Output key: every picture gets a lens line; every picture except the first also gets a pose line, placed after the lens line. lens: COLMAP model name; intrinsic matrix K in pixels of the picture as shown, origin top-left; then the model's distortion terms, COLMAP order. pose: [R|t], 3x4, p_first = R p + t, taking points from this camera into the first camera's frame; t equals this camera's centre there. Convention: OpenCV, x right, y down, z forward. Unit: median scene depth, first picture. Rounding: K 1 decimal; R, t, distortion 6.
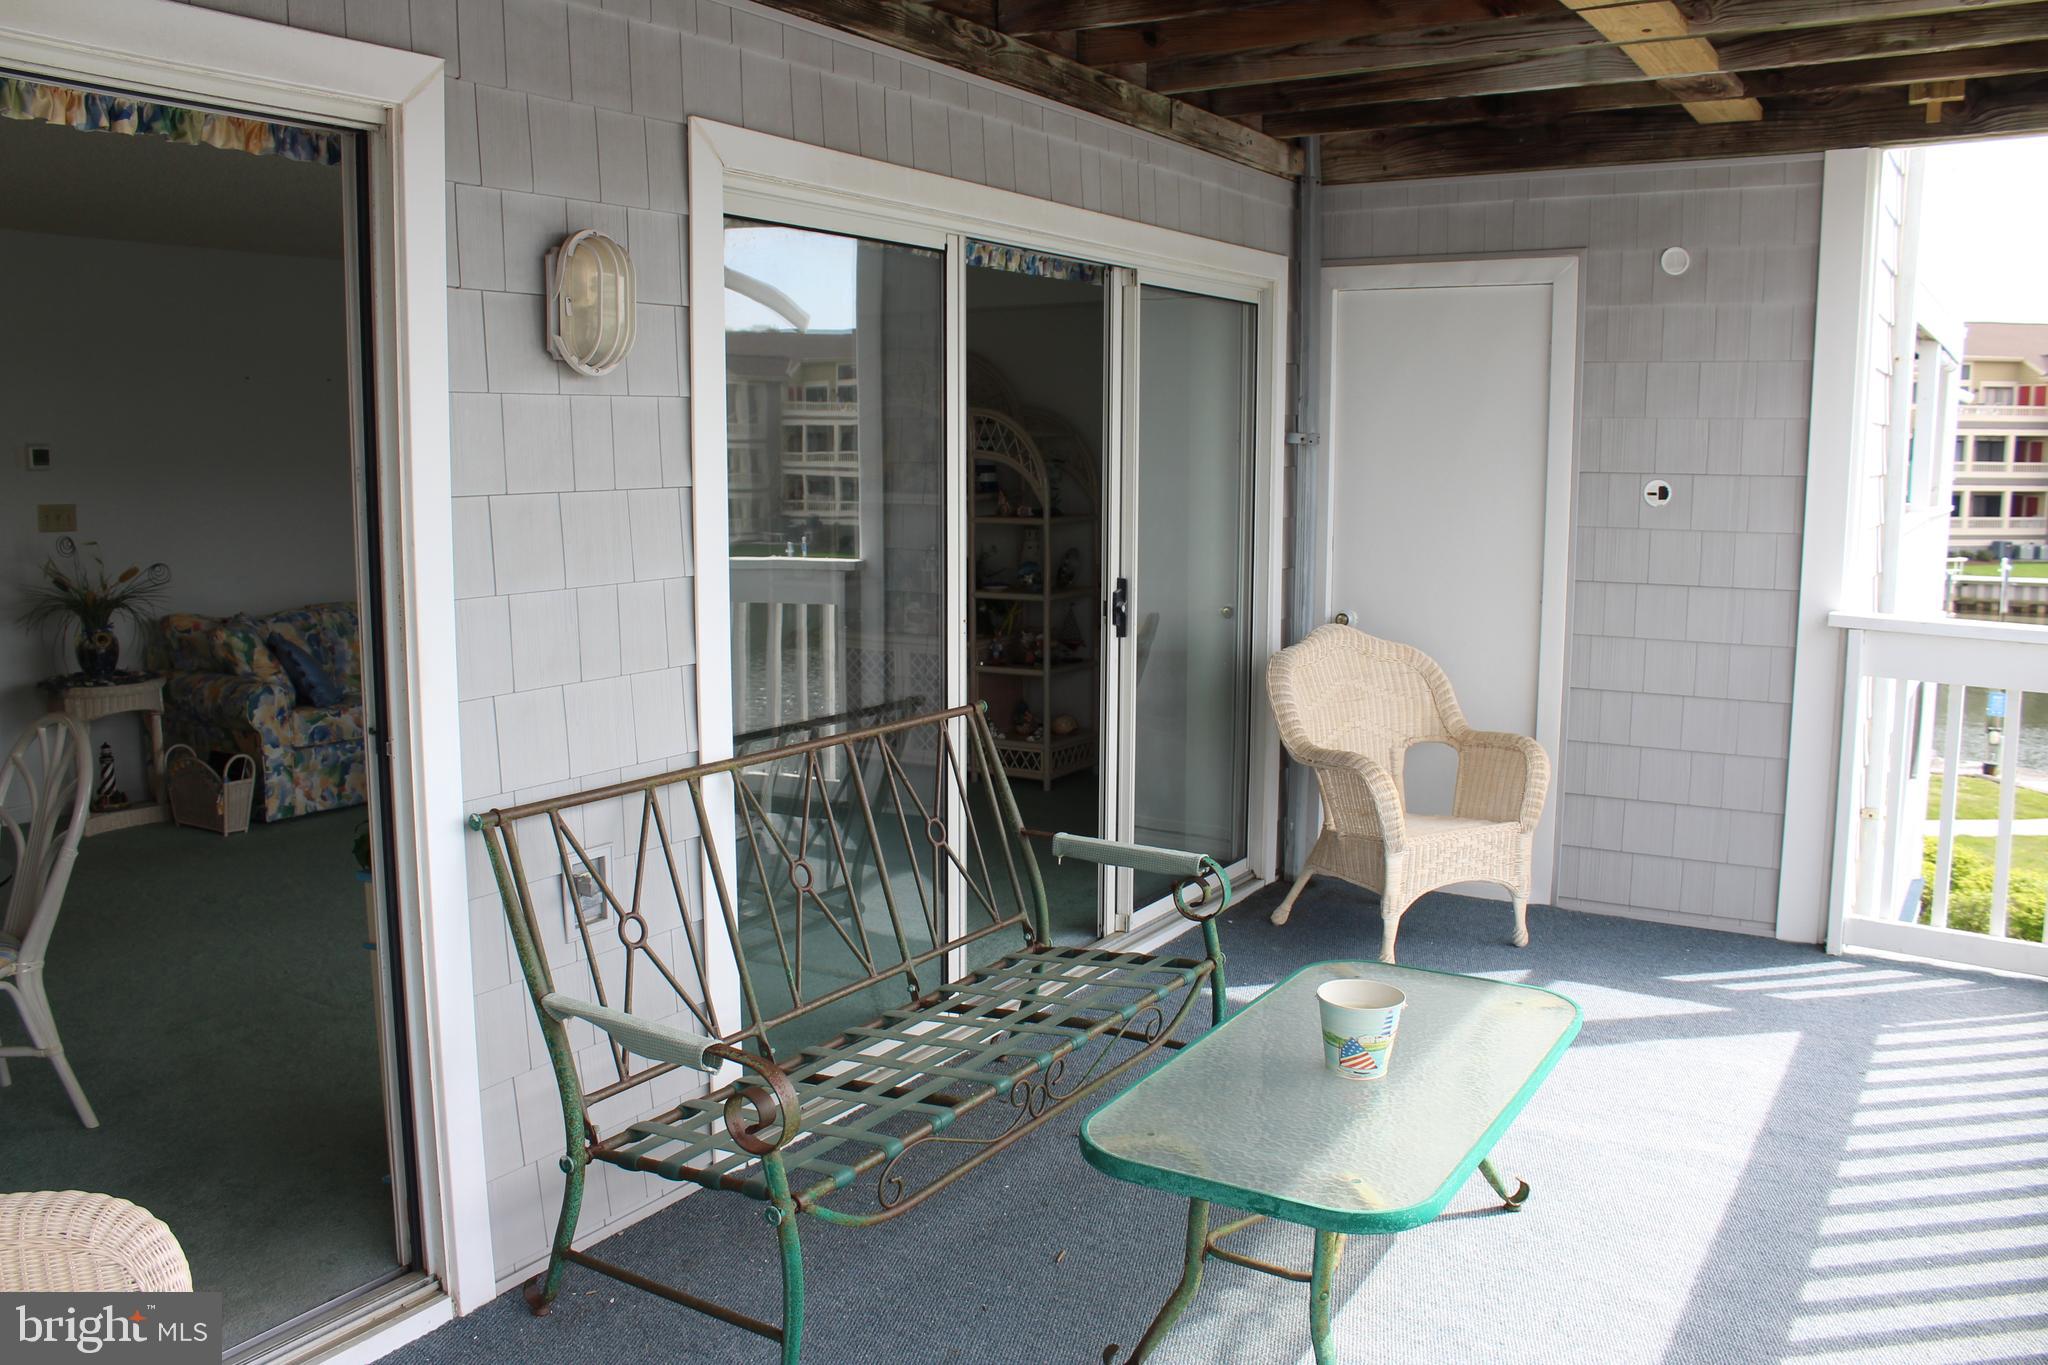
lens RADIAL K [[1693.5, 0, 1034.8], [0, 1693.5, 693.7], [0, 0, 1]] dist [-0.152298, 0.119852]
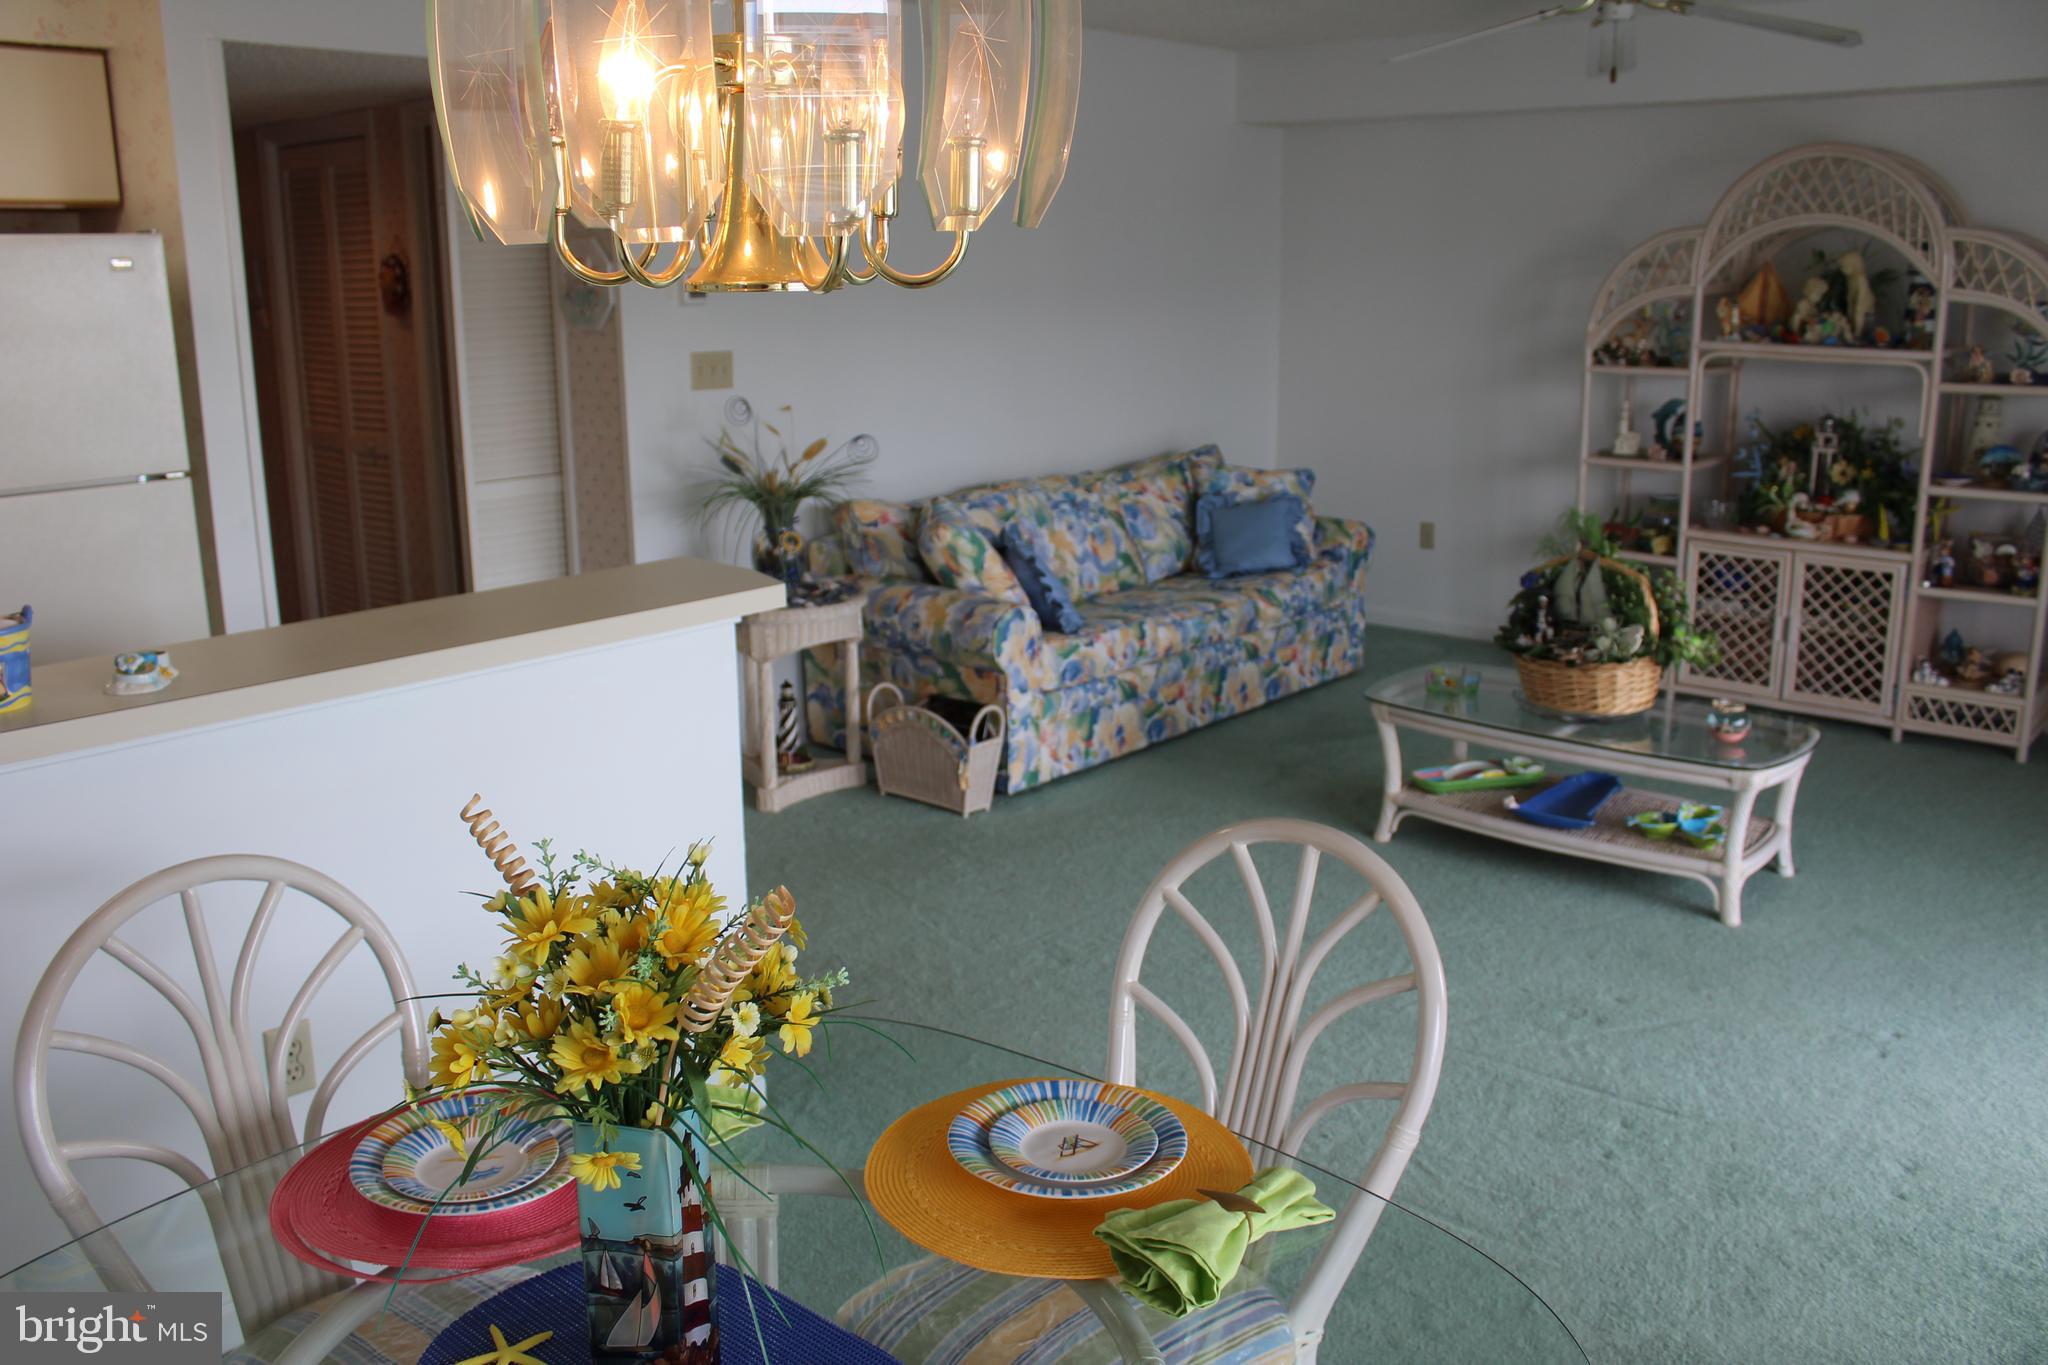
lens RADIAL K [[1693.5, 0, 1035.1], [0, 1693.5, 683.2], [0, 0, 1]] dist [-0.152298, 0.119852]
pose [[0.986959, 0.029084, -0.158322, -0.336327], [-0.013280, 0.994901, 0.099977, -0.045660], [0.160422, -0.096571, 0.982313, 0.269633]]
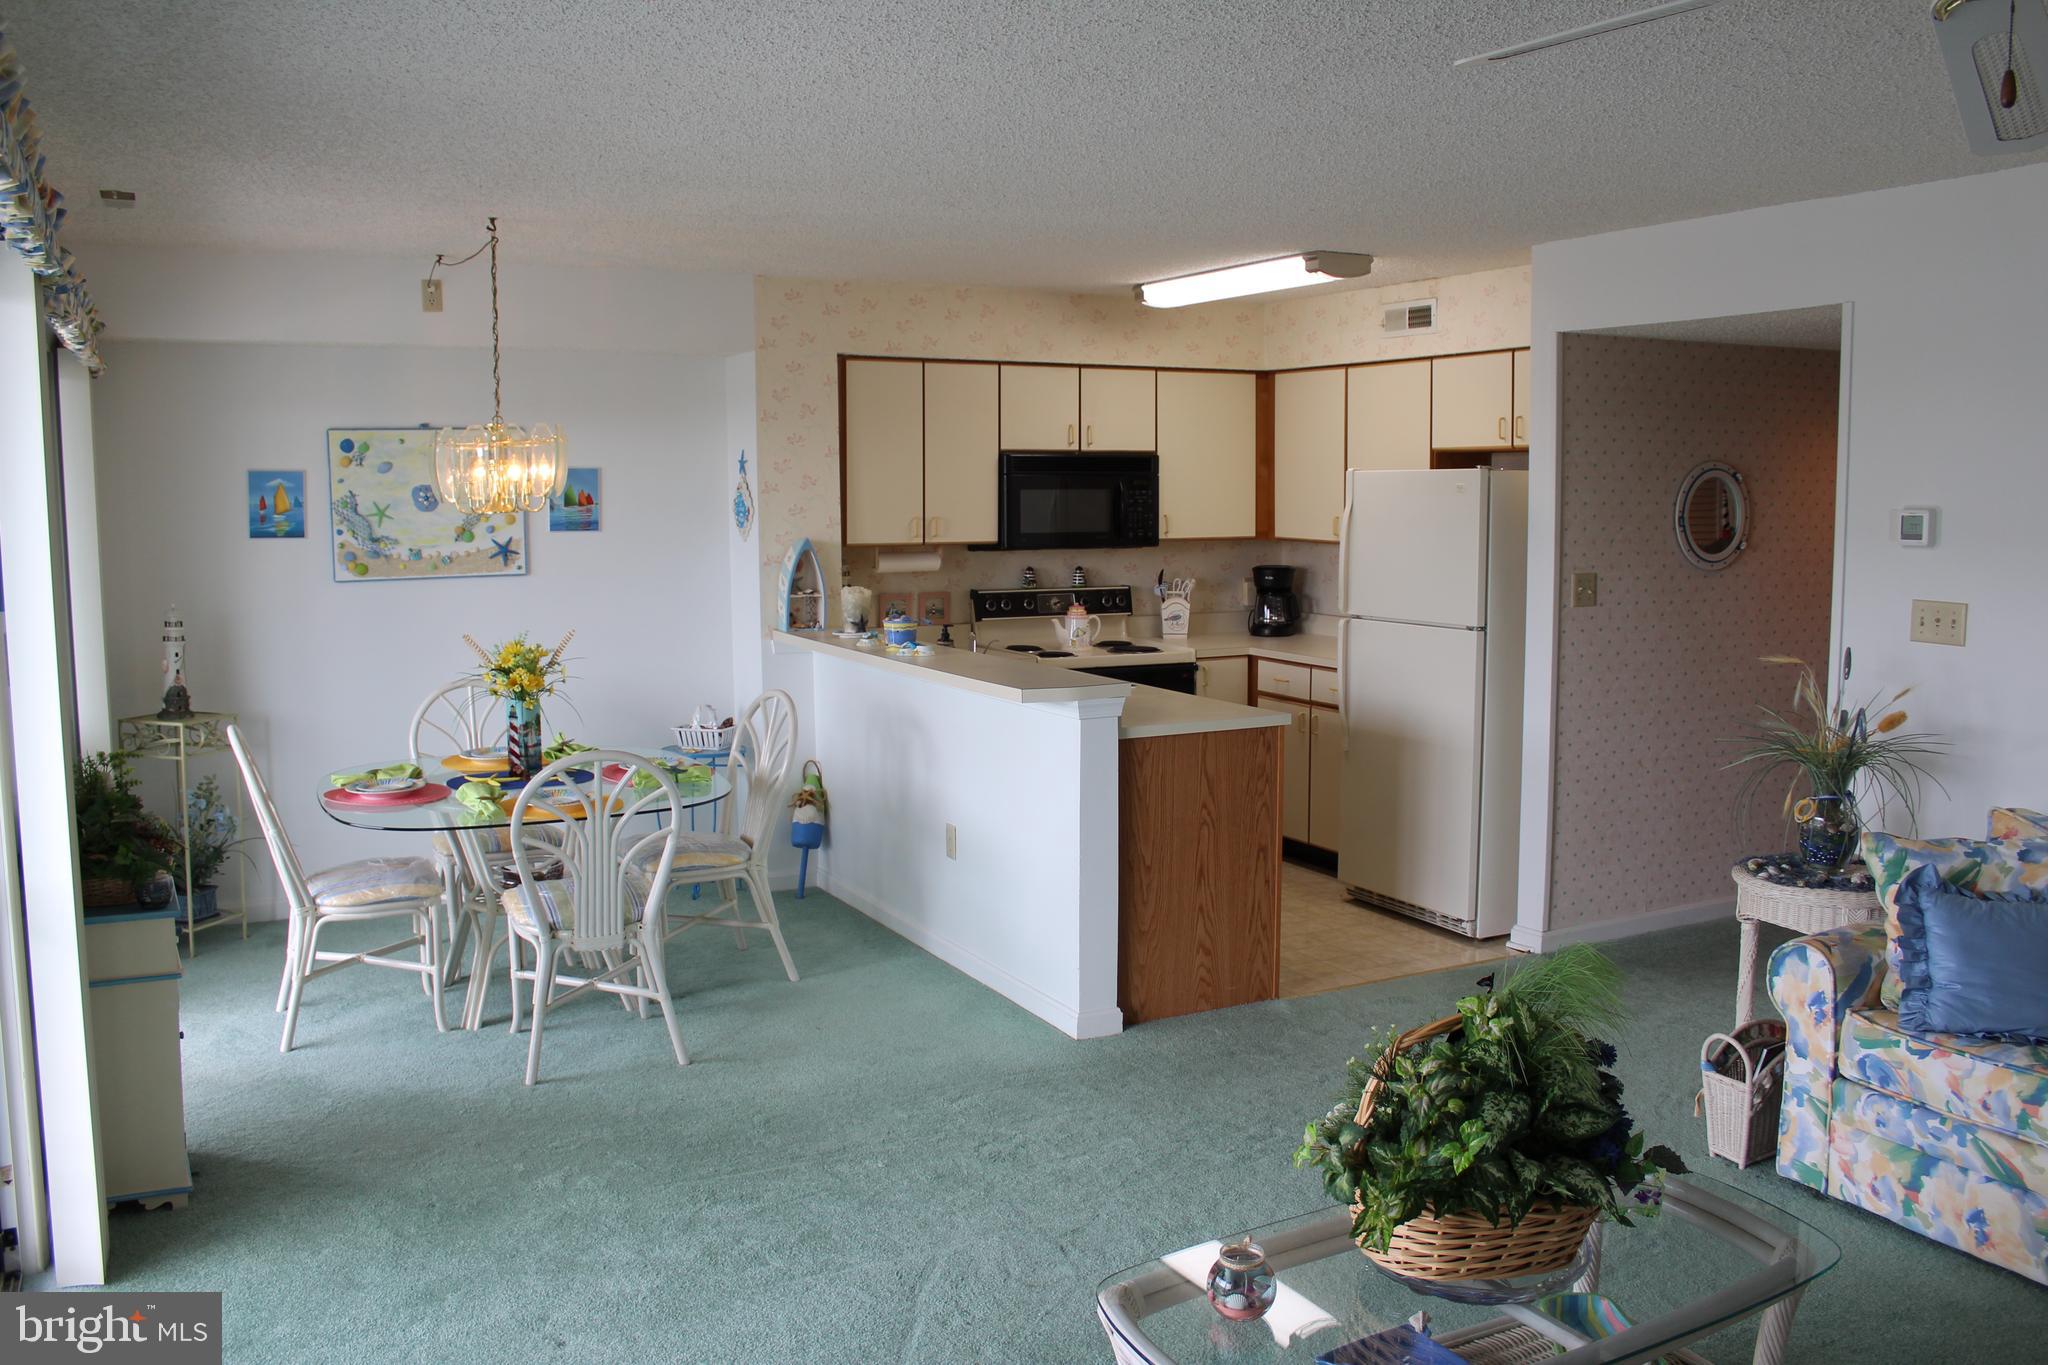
lens RADIAL K [[1693.5, 0, 1019.4], [0, 1693.5, 680.5], [0, 0, 1]] dist [-0.152298, 0.119852]
pose [[-0.513769, 0.096479, -0.852486, 0.136093], [-0.121051, 0.975564, 0.183362, -0.160651], [0.849345, 0.197400, -0.489536, 1.015183]]
